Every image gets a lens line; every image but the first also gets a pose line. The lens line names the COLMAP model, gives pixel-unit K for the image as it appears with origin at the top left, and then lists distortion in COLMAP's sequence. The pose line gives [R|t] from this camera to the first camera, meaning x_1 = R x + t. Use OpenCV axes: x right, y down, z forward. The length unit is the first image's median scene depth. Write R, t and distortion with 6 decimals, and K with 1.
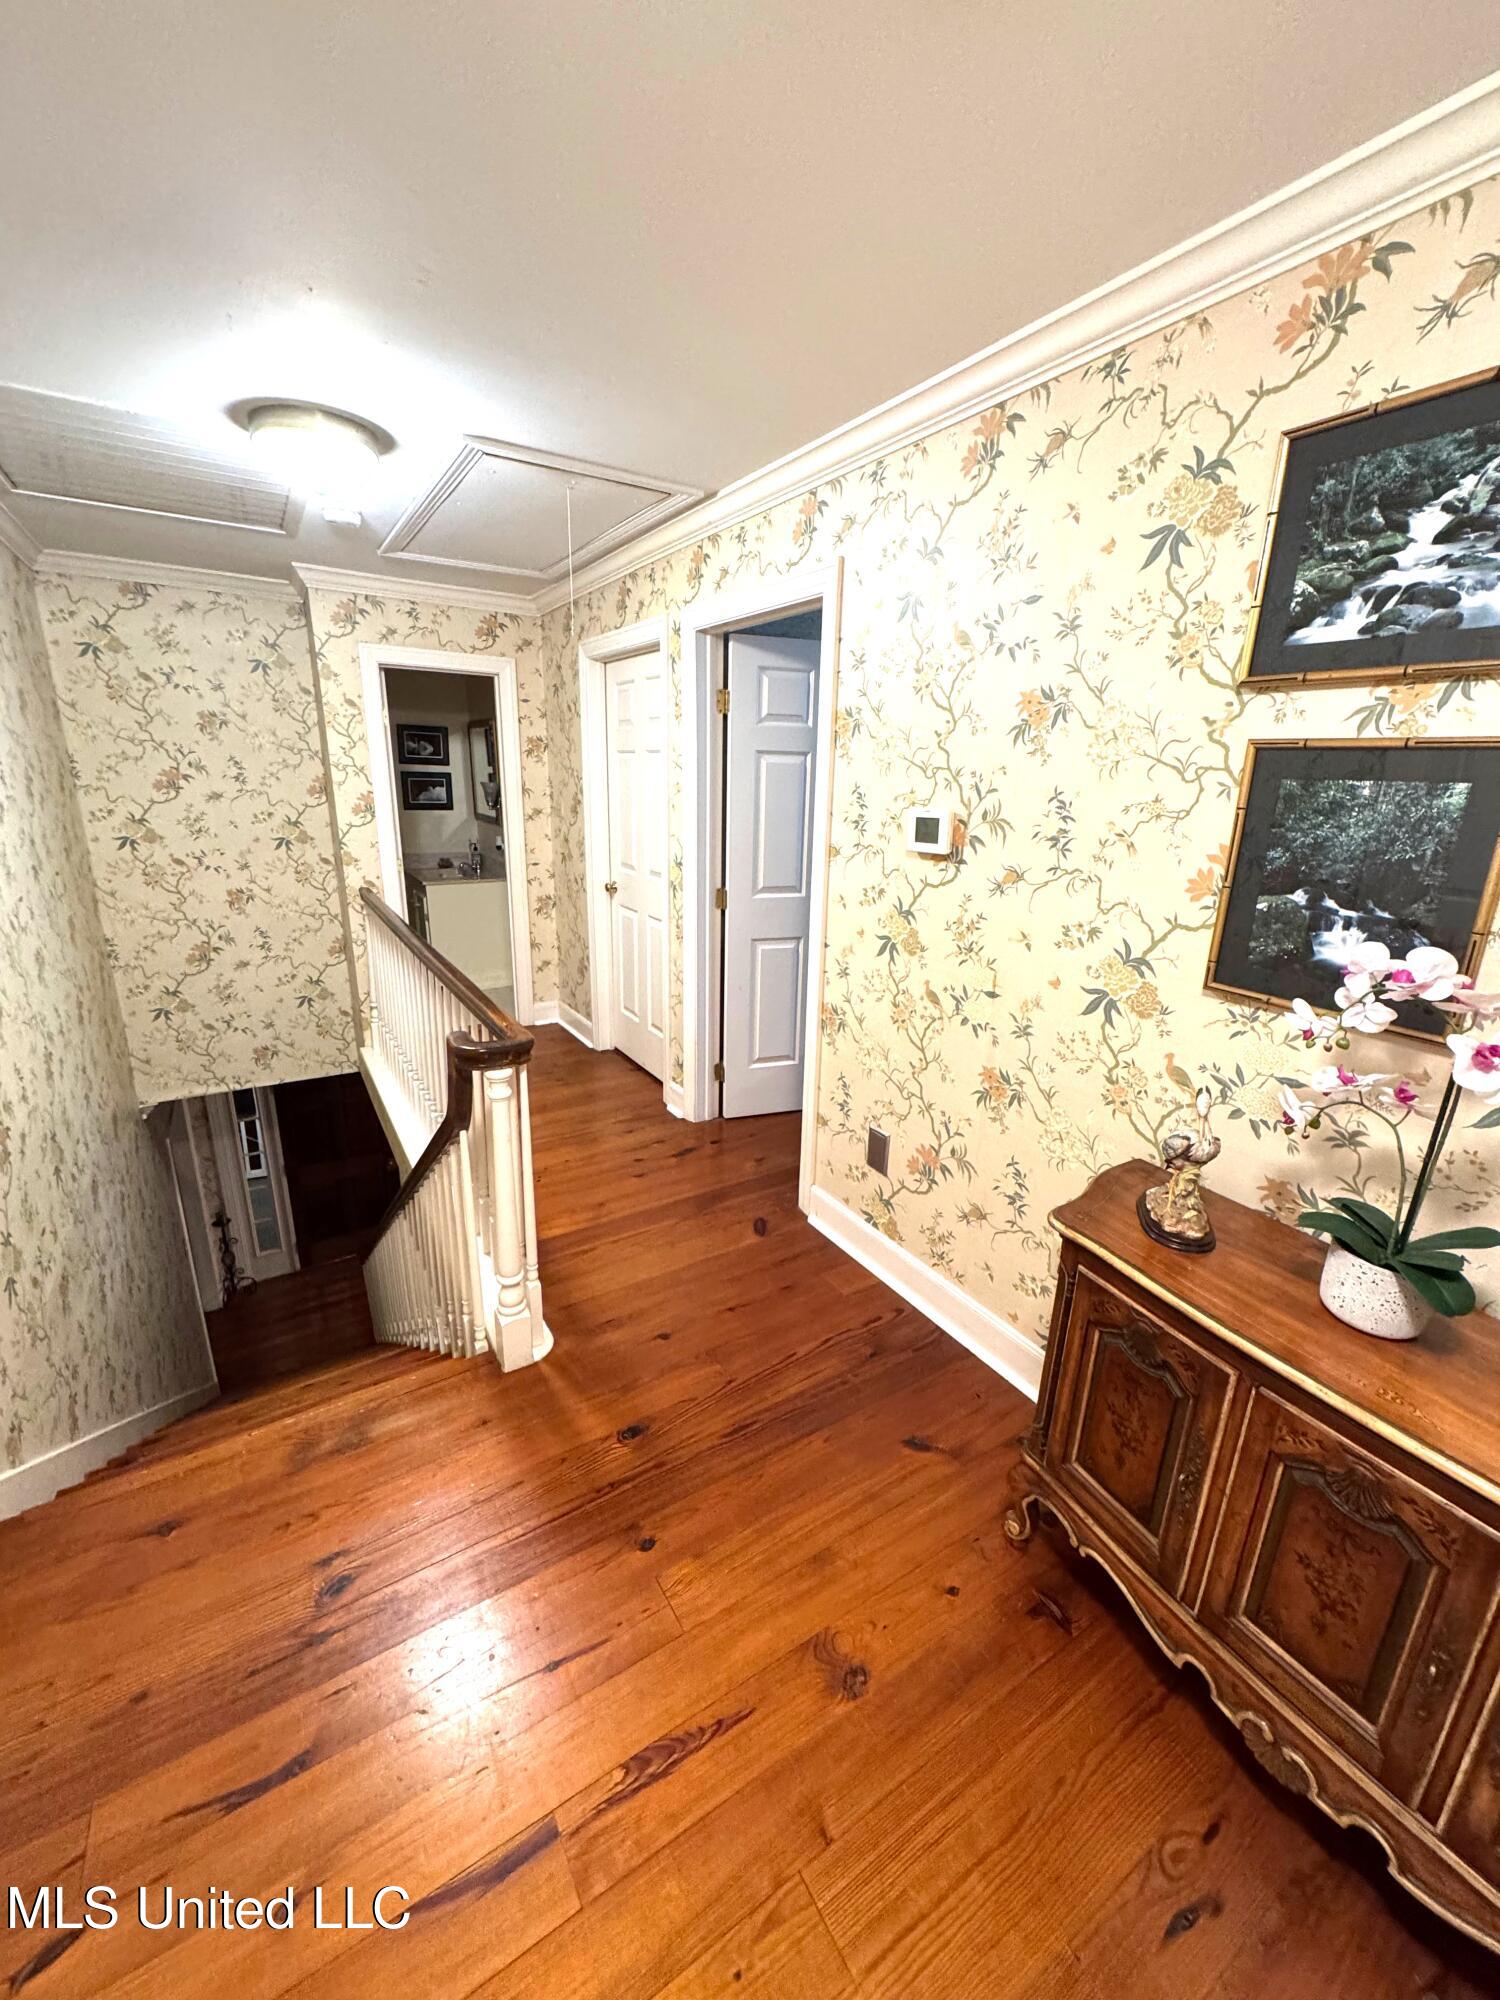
lens RADIAL K [[795.3, 0, 750.0], [0, 795.3, 1000.0], [0, 0, 1]] dist [0.000005, 0.000072]
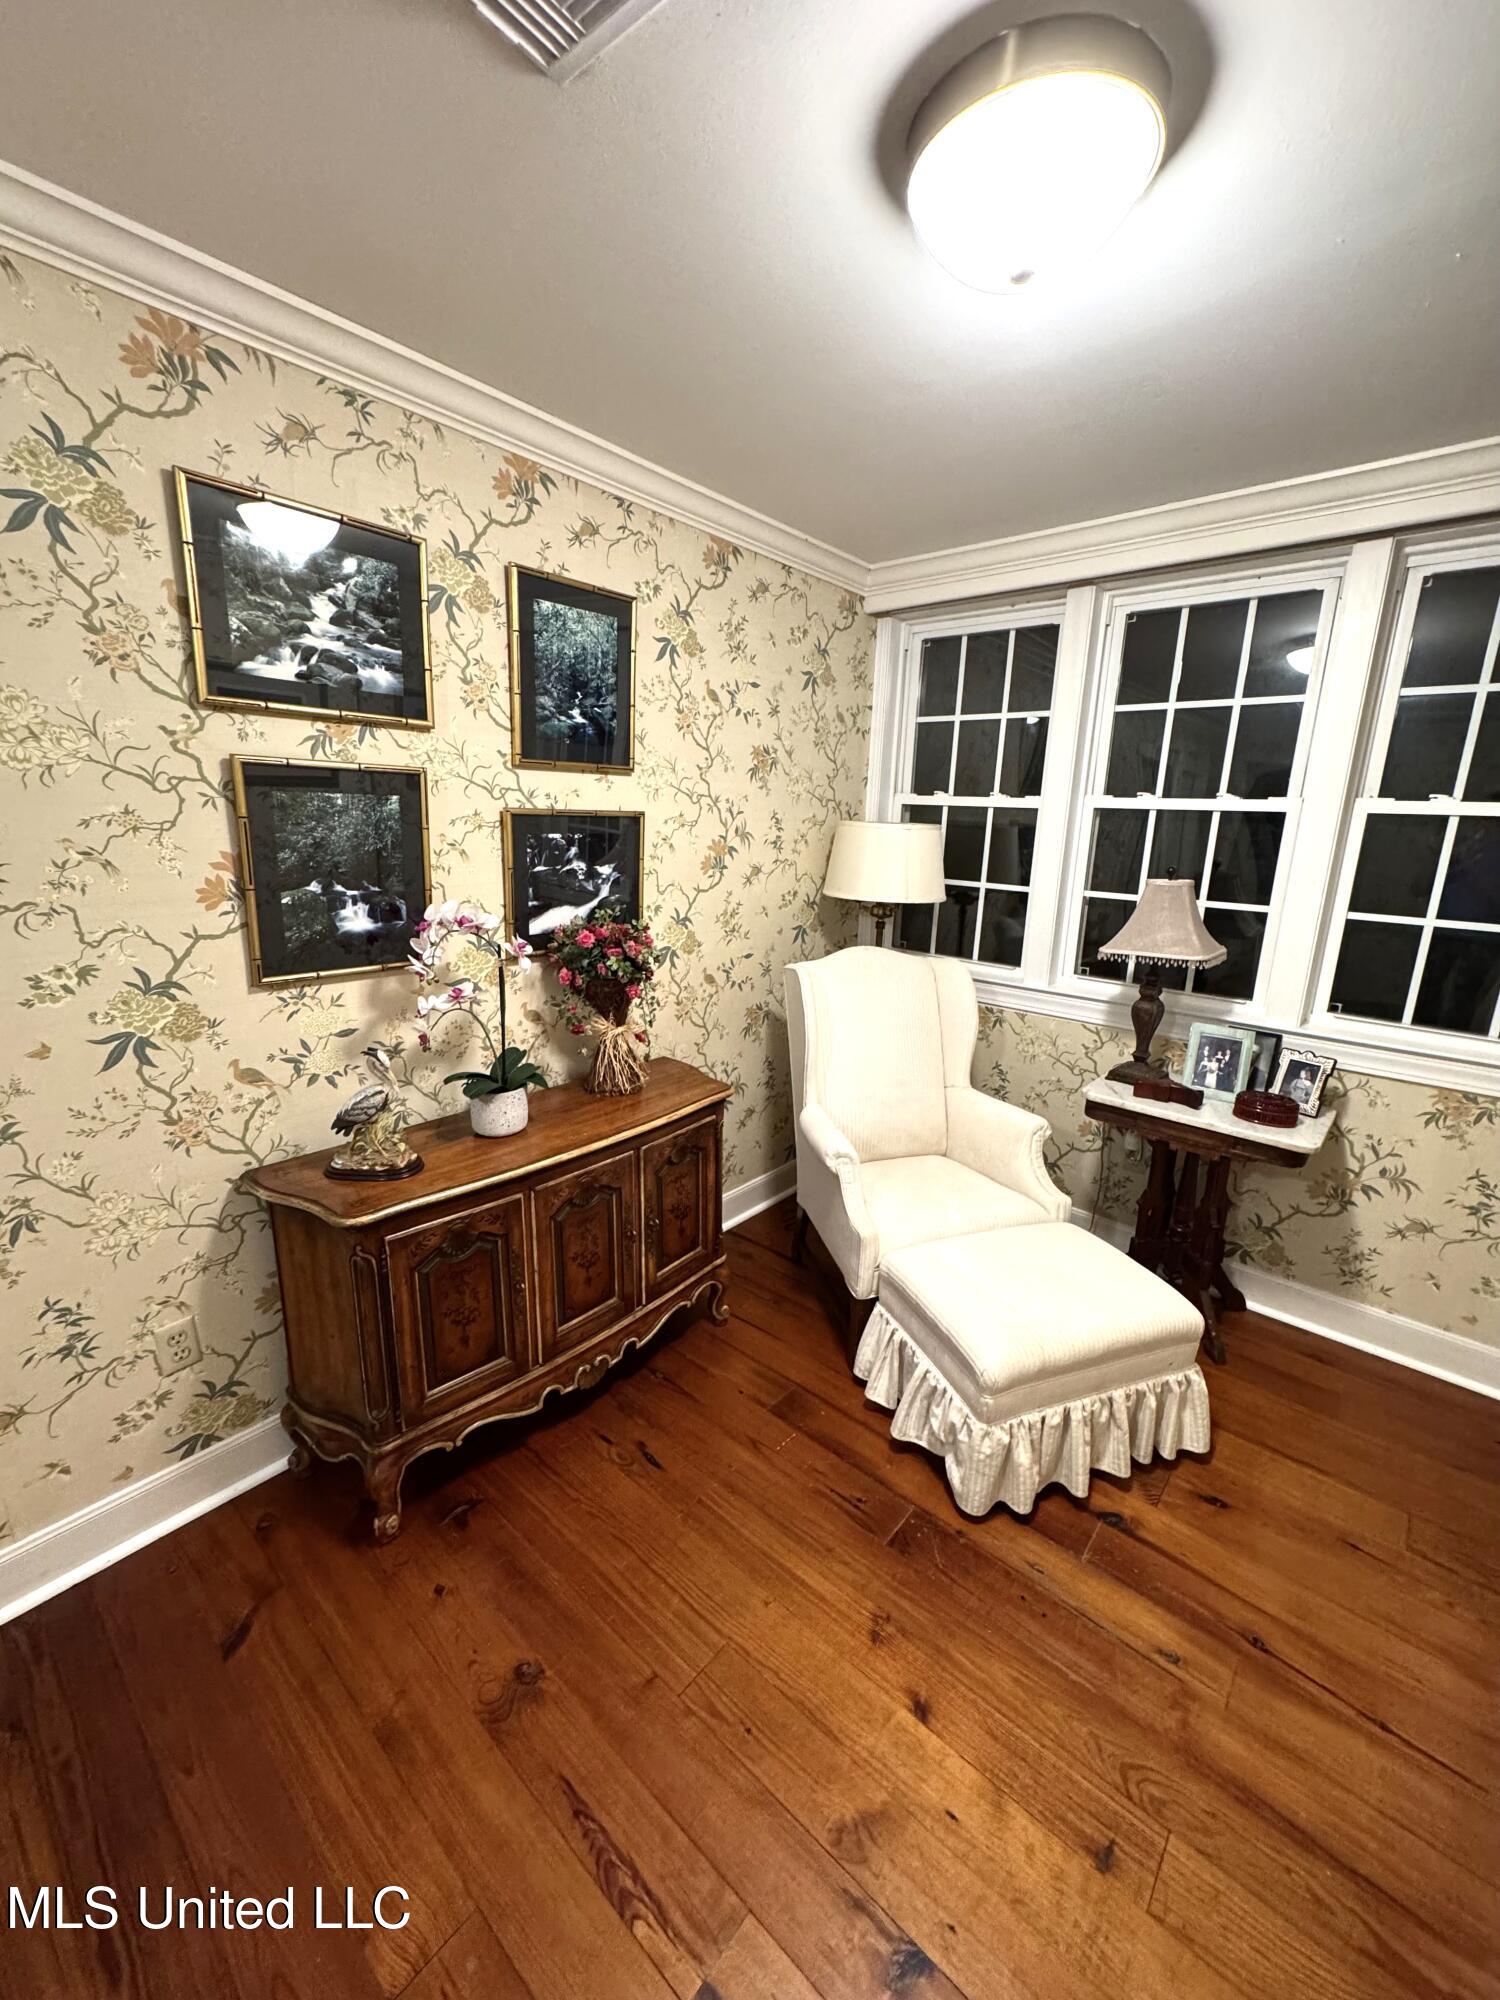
lens RADIAL K [[803.1, 0, 752.6], [0, 803.1, 1007.8], [0, 0, 1]] dist [0.000008, -0.000034]
pose [[-0.295028, -0.257213, 0.920217, -0.639594], [0.230116, 0.915611, 0.329702, -0.194202], [-0.927365, 0.309028, -0.210942, 0.633026]]
